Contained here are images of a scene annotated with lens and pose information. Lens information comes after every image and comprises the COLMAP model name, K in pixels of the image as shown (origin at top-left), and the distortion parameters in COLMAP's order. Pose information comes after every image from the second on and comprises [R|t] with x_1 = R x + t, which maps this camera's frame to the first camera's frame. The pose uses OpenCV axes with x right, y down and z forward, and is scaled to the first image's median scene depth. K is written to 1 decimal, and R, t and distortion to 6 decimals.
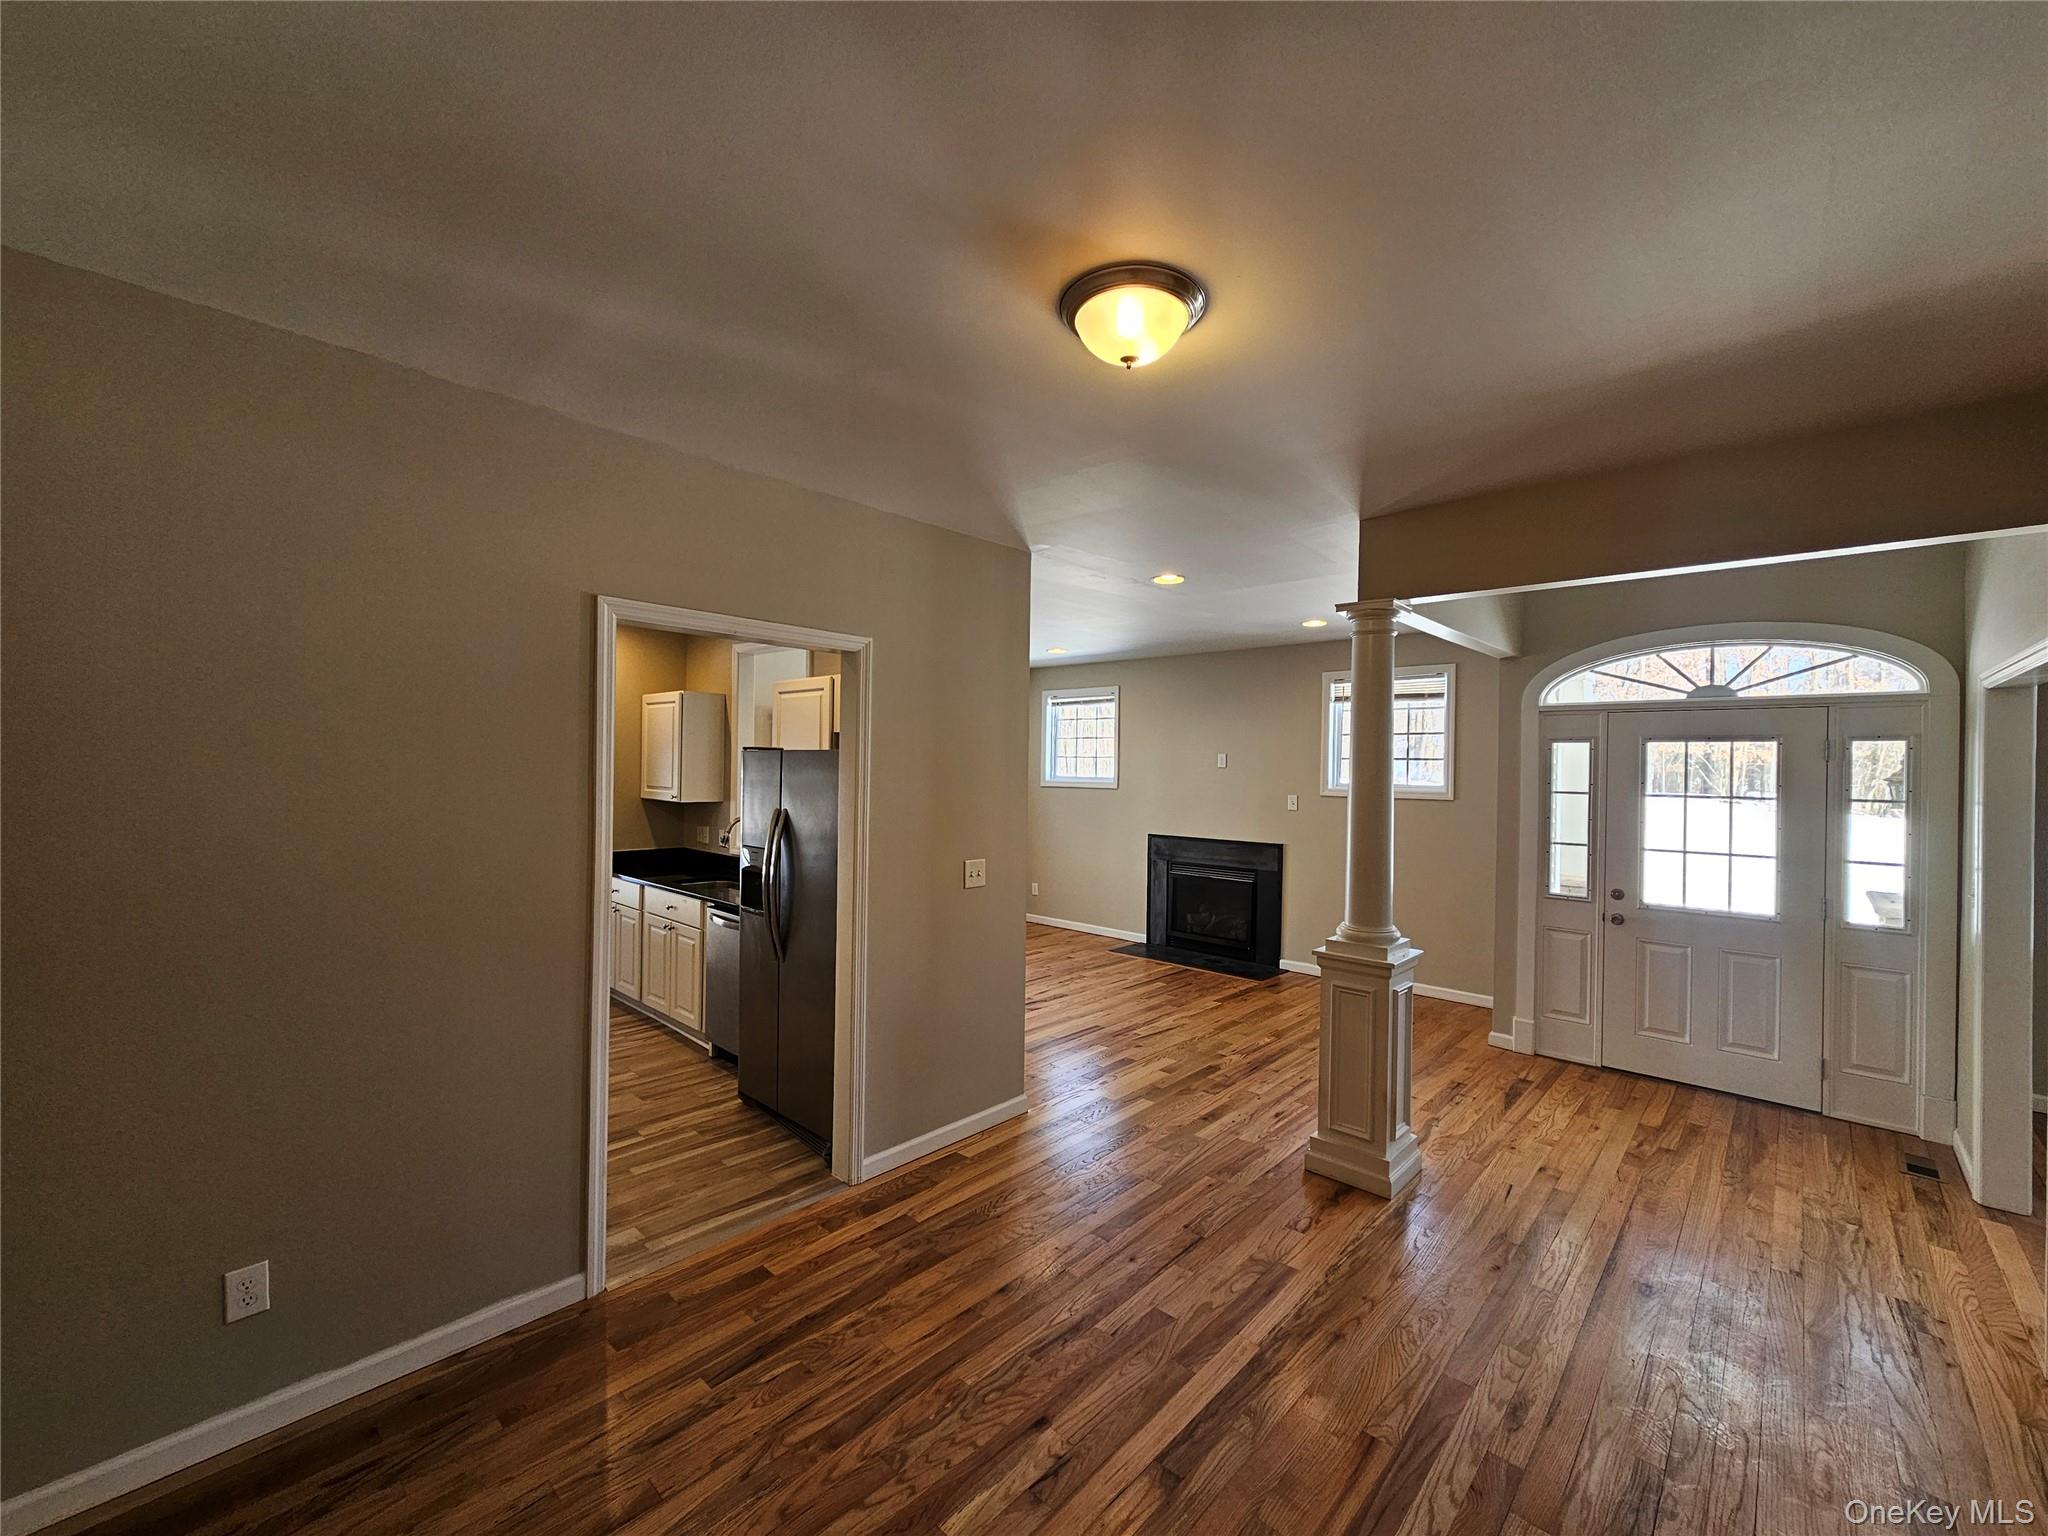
lens RADIAL K [[835.4, 0, 1028.1], [0, 835.4, 765.0], [0, 0, 1]] dist [-0.000341, -0.000066]
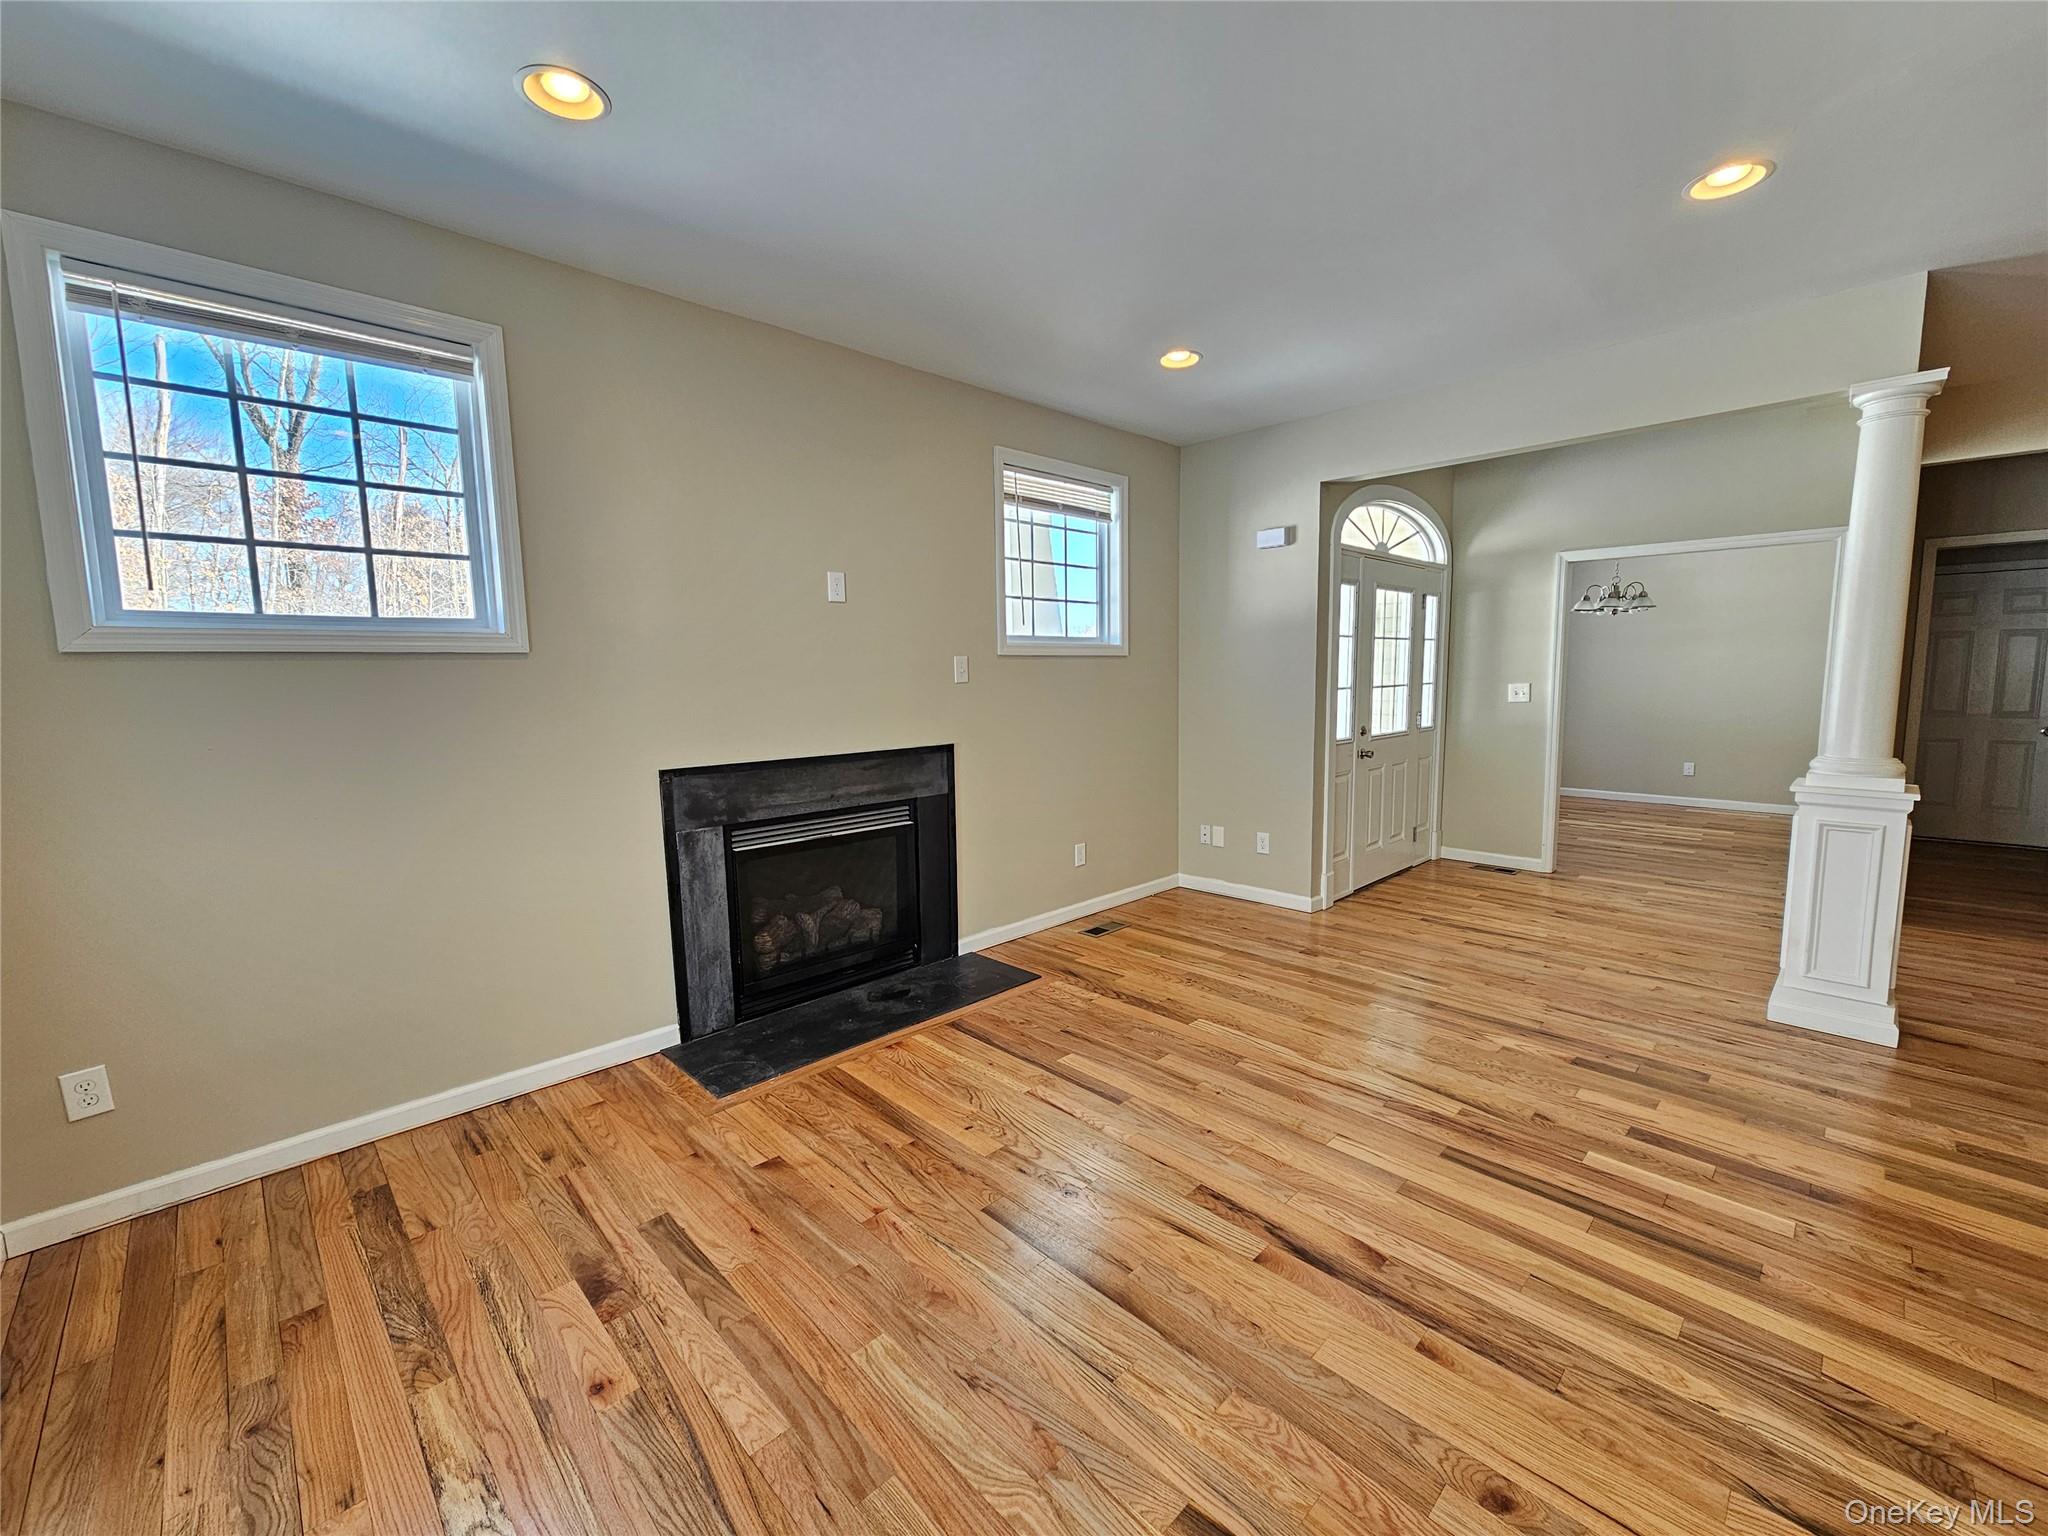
lens RADIAL K [[835.4, 0, 1028.1], [0, 835.4, 772.3], [0, 0, 1]] dist [-0.000341, -0.000066]
pose [[0.044399, -0.133109, 0.990106, -0.289070], [0.013809, 0.991071, 0.132619, 0.044705], [-0.998918, 0.007784, 0.045841, 1.036275]]
